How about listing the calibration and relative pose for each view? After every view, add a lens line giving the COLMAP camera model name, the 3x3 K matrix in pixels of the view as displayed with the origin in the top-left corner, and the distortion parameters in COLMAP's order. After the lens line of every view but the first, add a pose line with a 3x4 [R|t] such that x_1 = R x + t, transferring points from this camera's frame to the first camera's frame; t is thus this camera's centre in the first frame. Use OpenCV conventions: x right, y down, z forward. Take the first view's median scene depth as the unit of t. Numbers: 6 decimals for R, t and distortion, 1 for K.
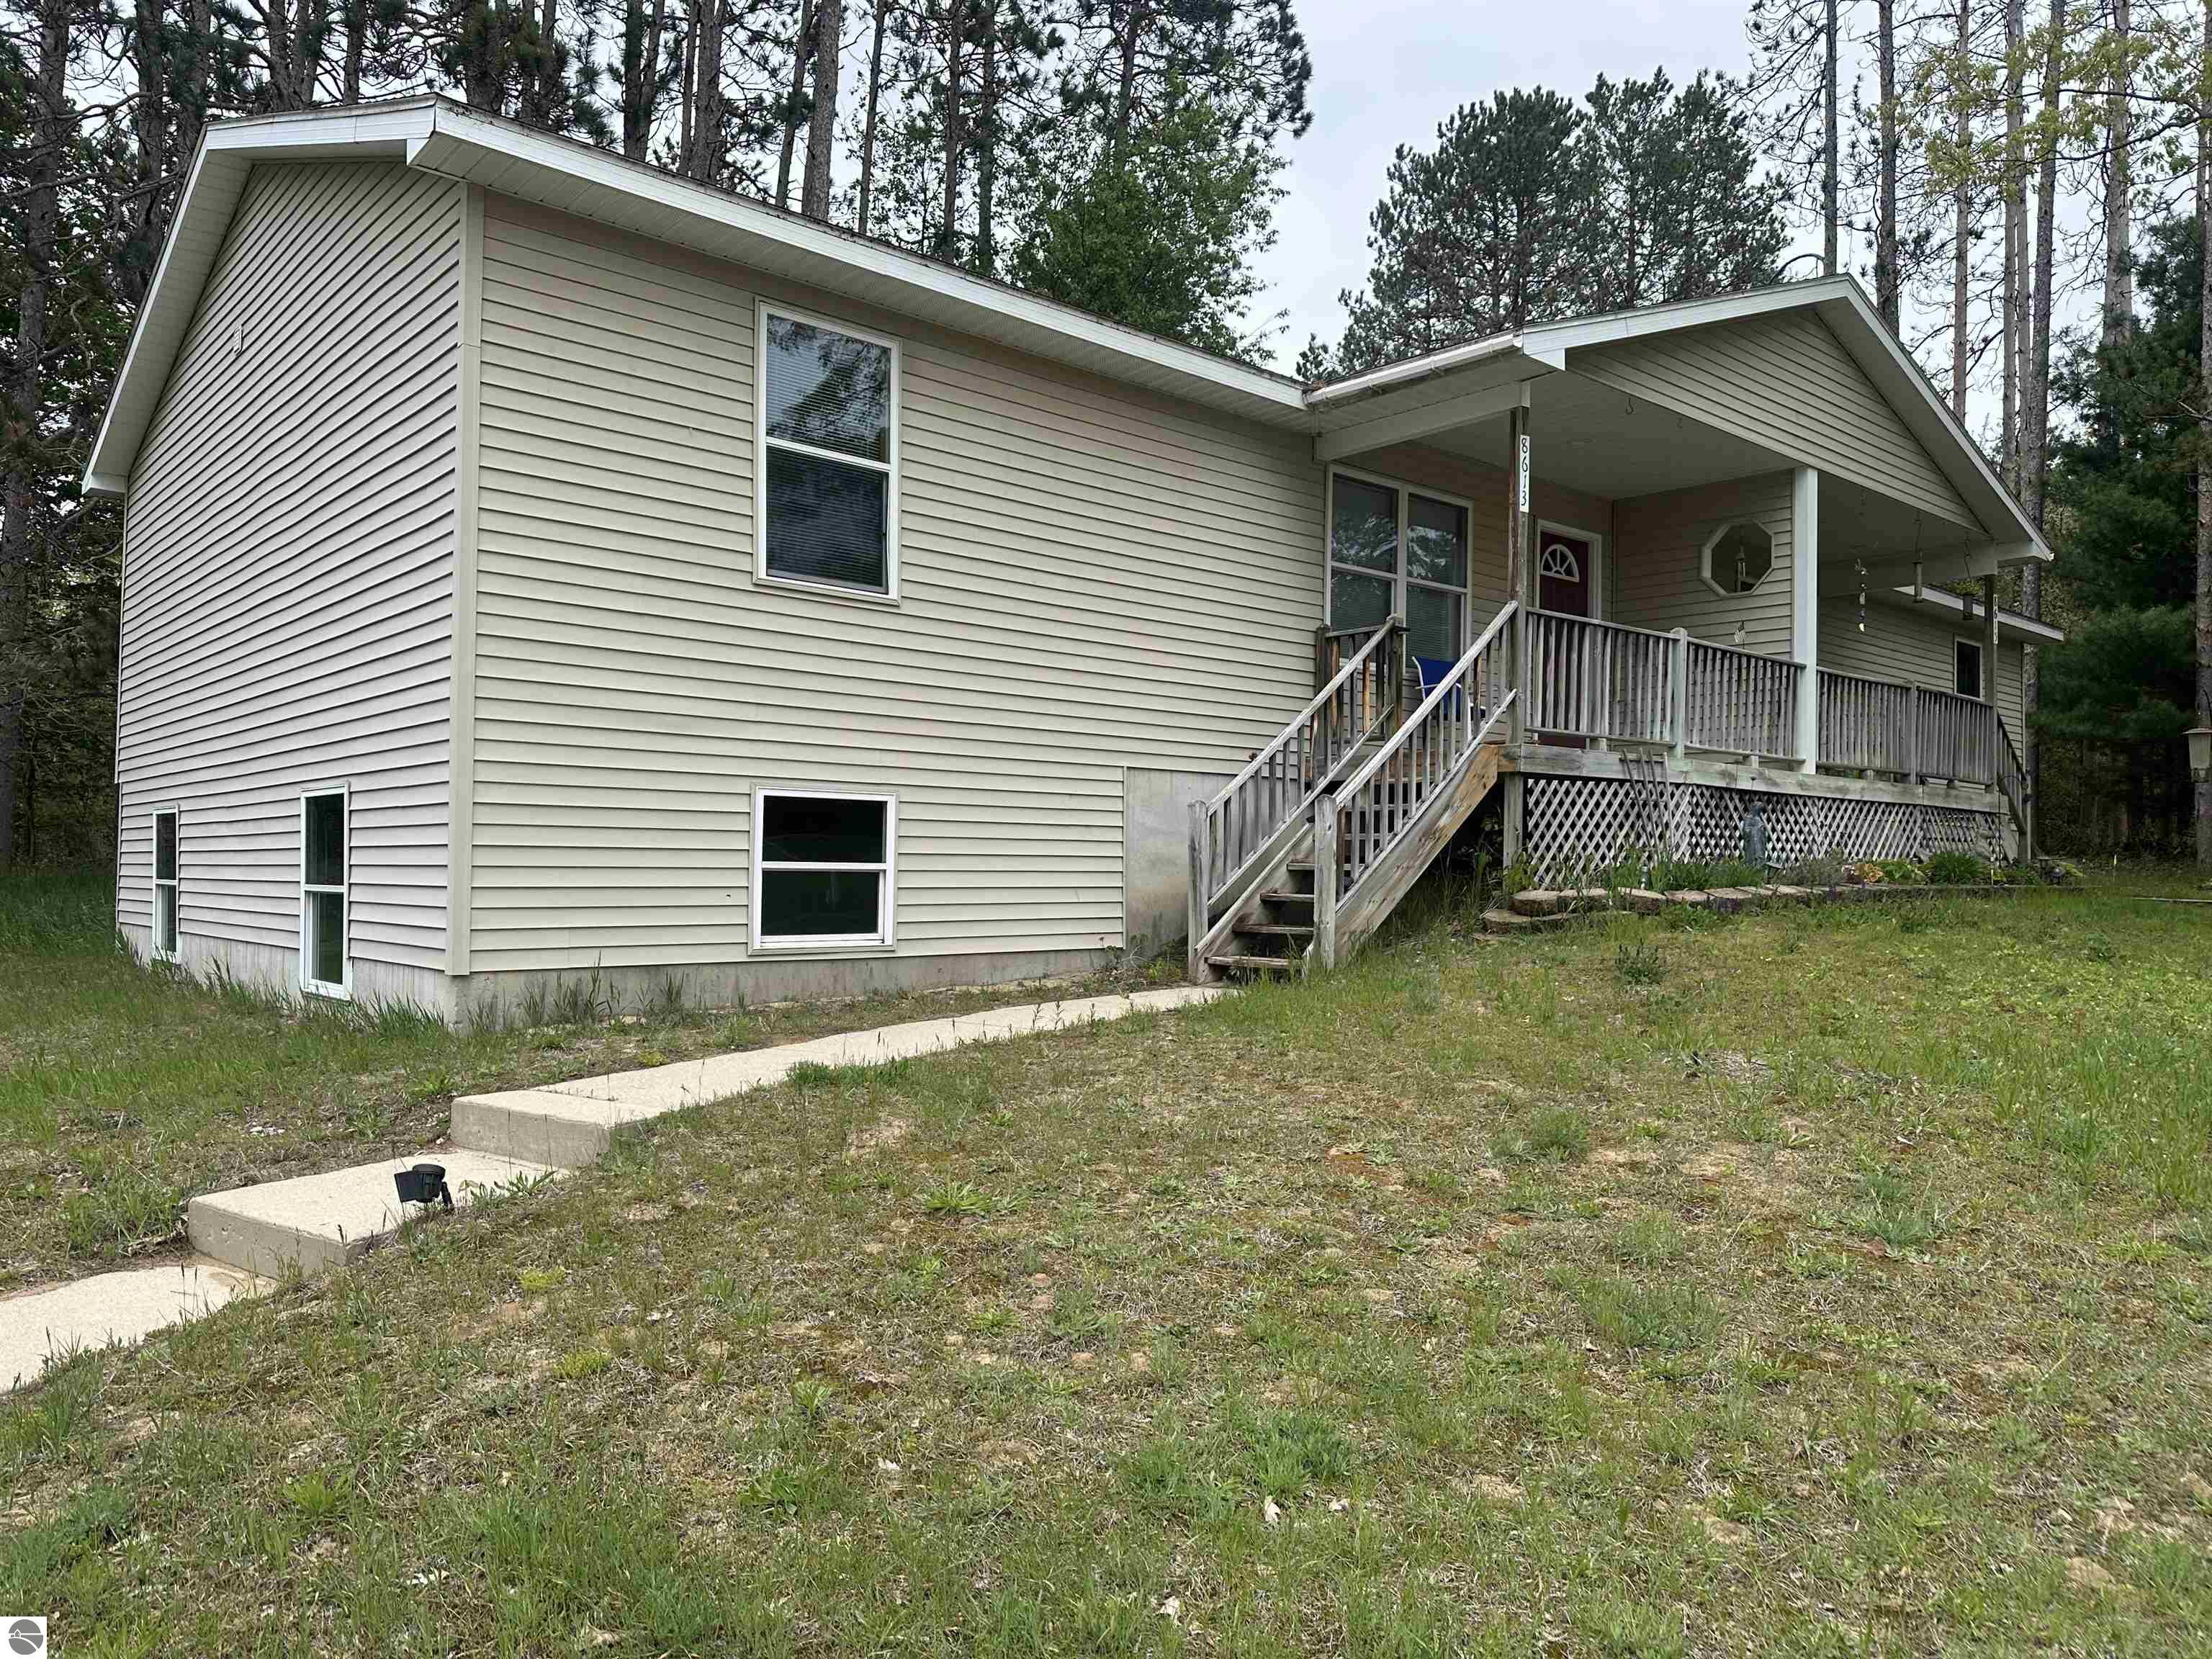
lens RADIAL K [[1540.4, 0, 1106.0], [0, 1540.4, 829.5], [0, 0, 1]] dist [0.218379, -0.385170]
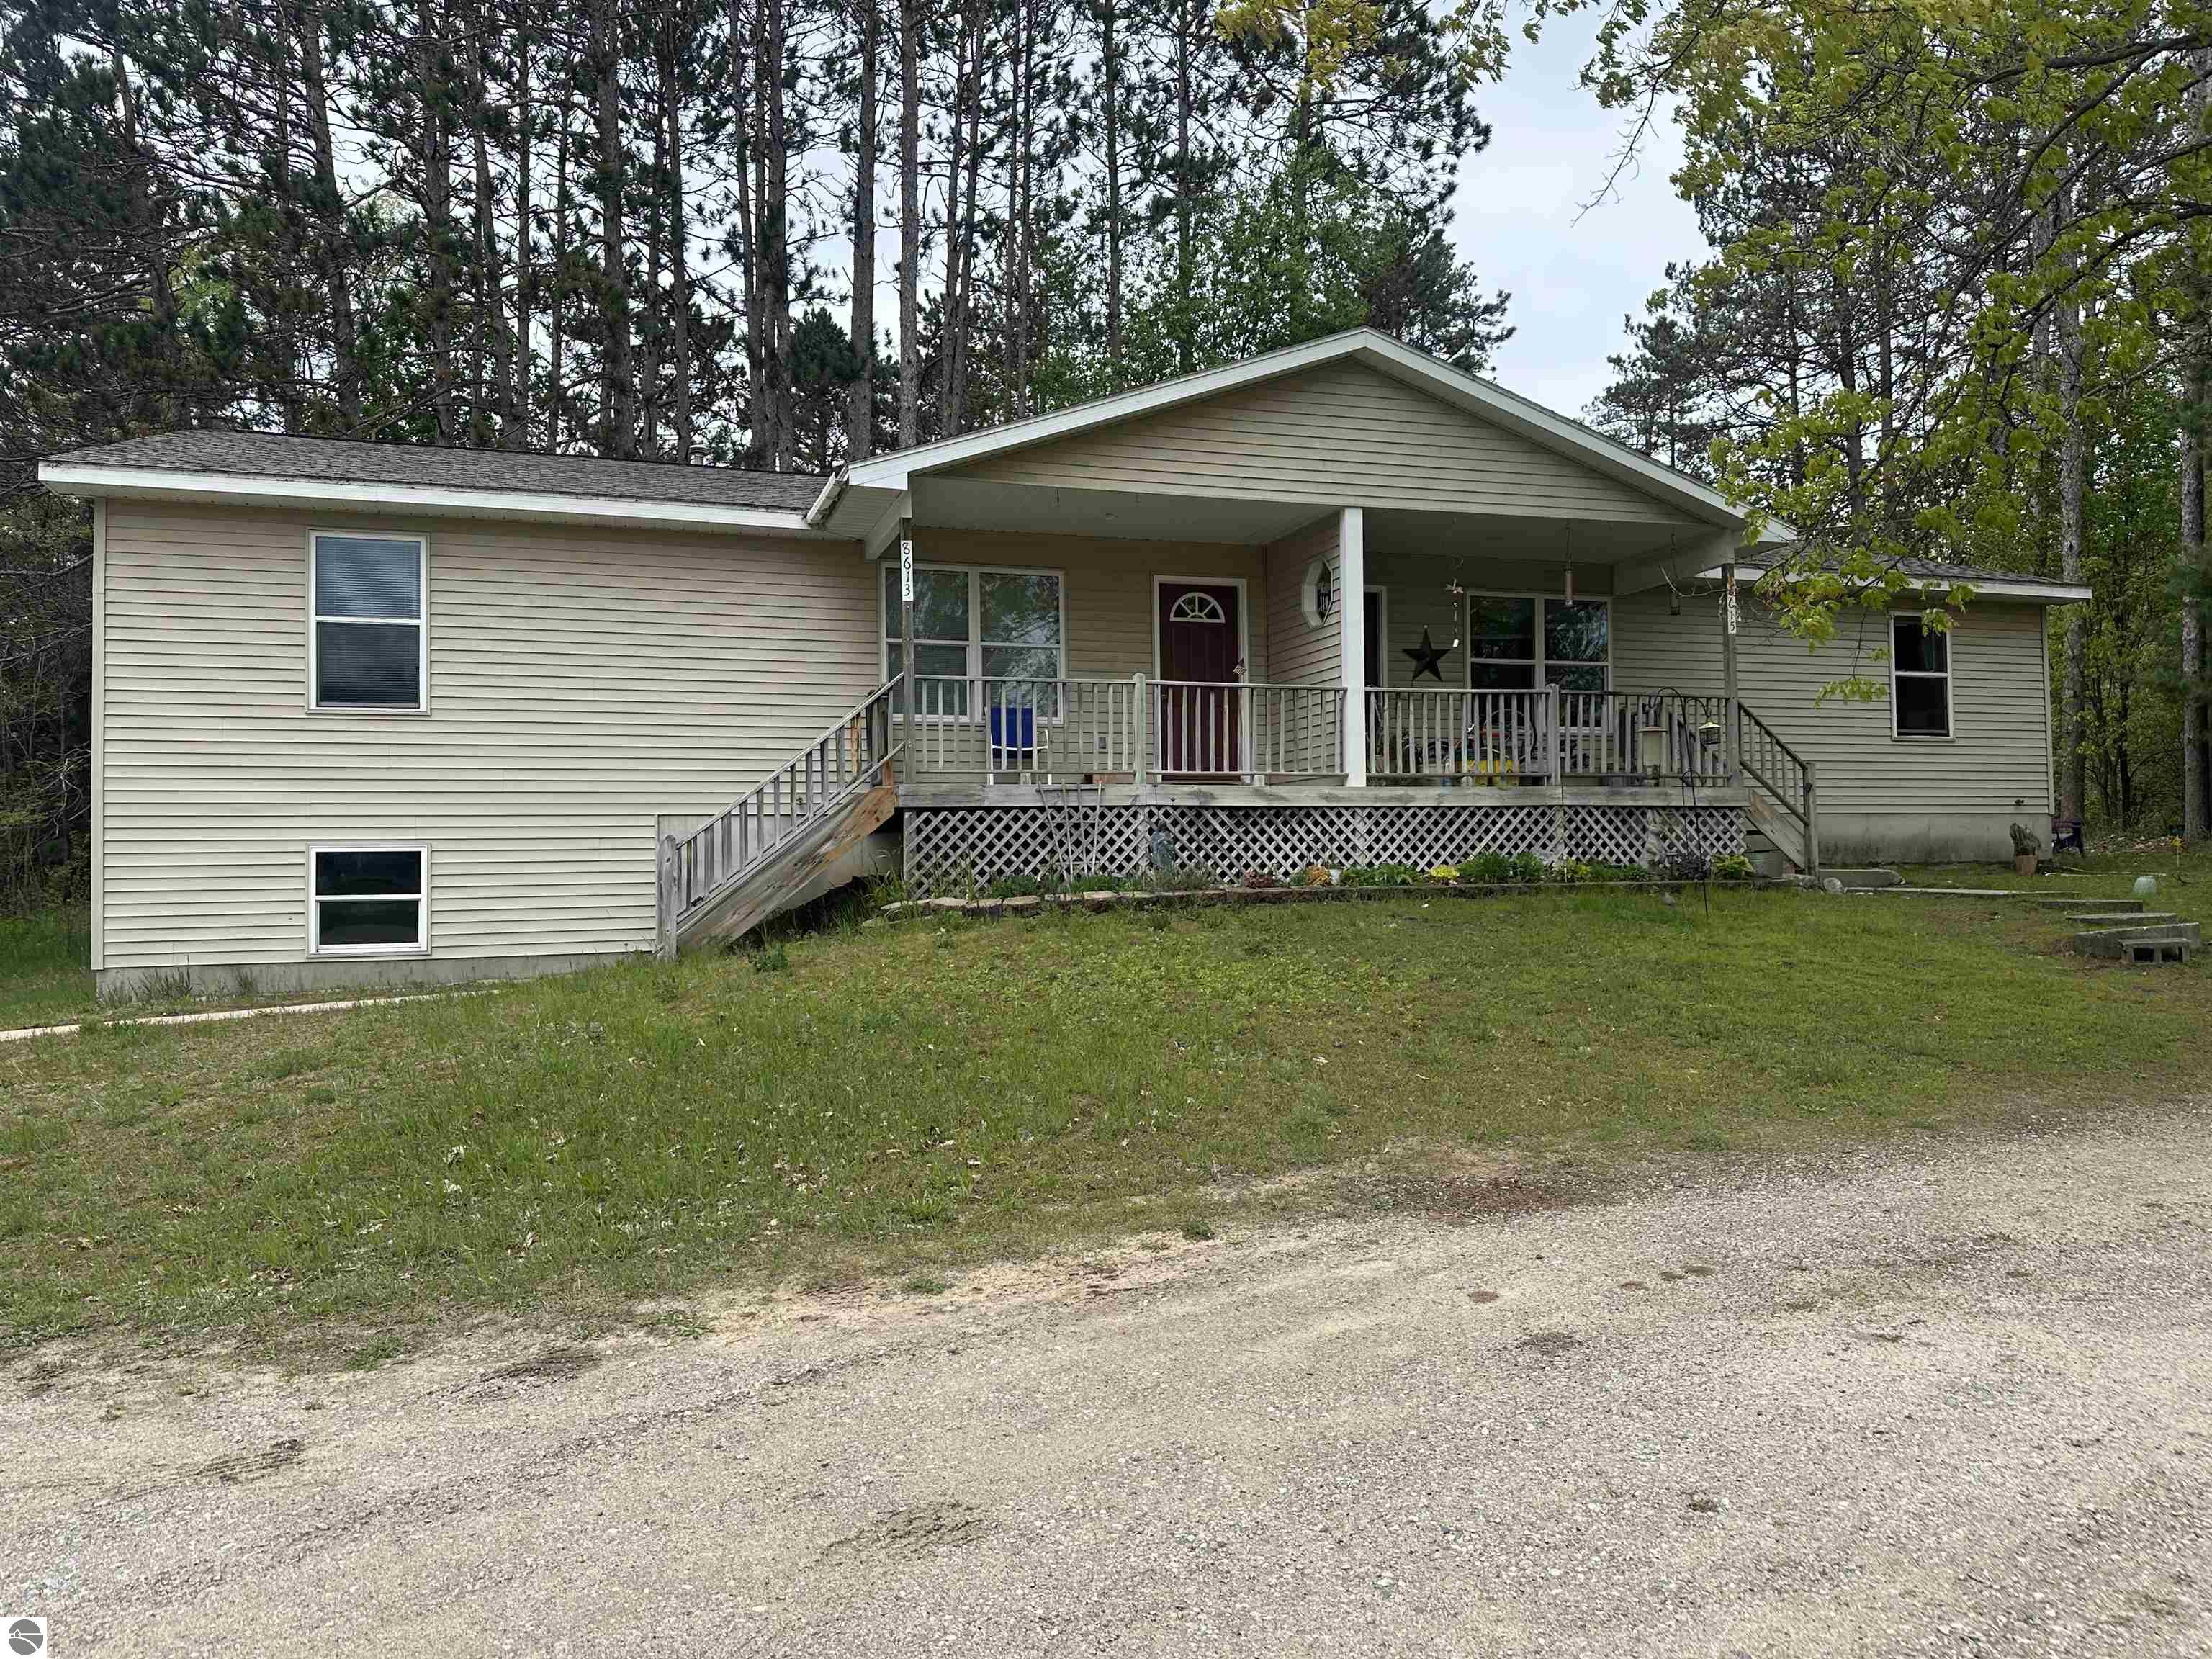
lens RADIAL K [[1540.4, 0, 1106.0], [0, 1540.4, 829.5], [0, 0, 1]] dist [0.218379, -0.385170]
pose [[0.911269, -0.039128, -0.409949, 1.038444], [0.036880, 0.999230, -0.013392, 0.004813], [0.410158, -0.002915, 0.912010, -0.084103]]
